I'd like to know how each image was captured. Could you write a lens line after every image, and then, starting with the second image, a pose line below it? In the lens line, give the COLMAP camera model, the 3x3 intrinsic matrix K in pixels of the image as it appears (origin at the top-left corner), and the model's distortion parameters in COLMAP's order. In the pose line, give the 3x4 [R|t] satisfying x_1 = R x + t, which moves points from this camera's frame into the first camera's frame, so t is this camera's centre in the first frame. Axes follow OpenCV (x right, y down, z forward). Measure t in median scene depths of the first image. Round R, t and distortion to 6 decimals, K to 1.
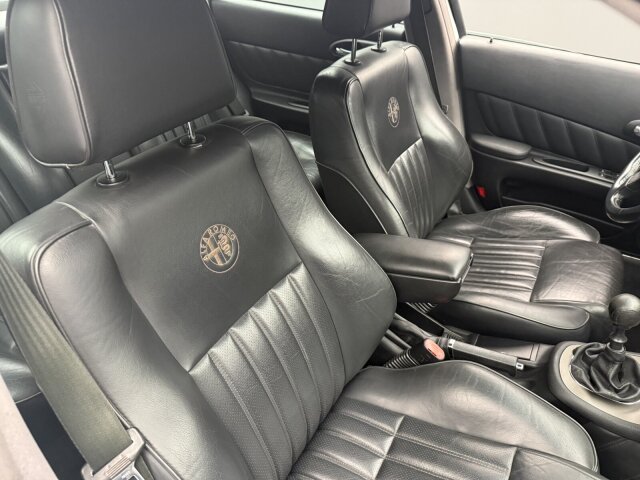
lens RADIAL K [[469.3, 0, 319.1], [0, 469.3, 231.8], [0, 0, 1]] dist [0.042302, -0.001611]
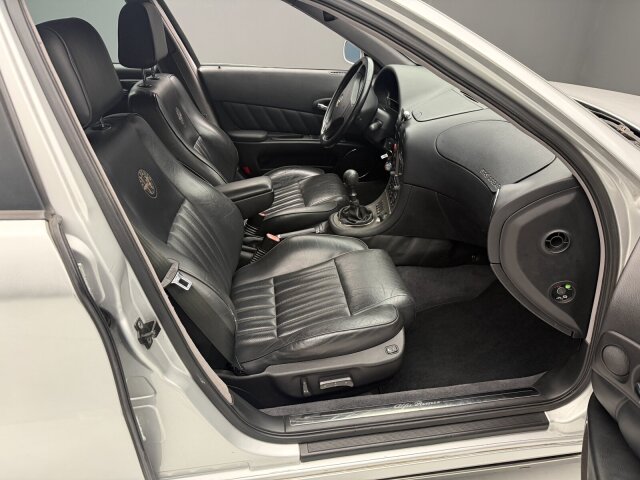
lens RADIAL K [[459.9, 0, 321.9], [0, 459.9, 238.6], [0, 0, 1]] dist [0.099682, -0.179341]
pose [[0.792672, -0.307800, 0.526241, -0.320411], [0.358801, 0.933398, 0.005489, 0.211158], [-0.492882, 0.184465, 0.850317, -0.305908]]
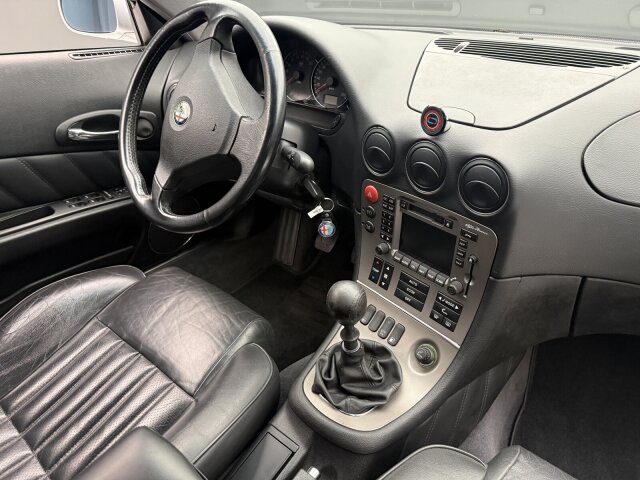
lens RADIAL K [[459.9, 0, 321.9], [0, 459.9, 238.6], [0, 0, 1]] dist [0.099682, -0.179341]
pose [[0.178699, -0.516197, 0.837620, 0.044997], [0.562698, 0.751976, 0.343371, -0.111996], [-0.807117, 0.409967, 0.424840, 0.416694]]
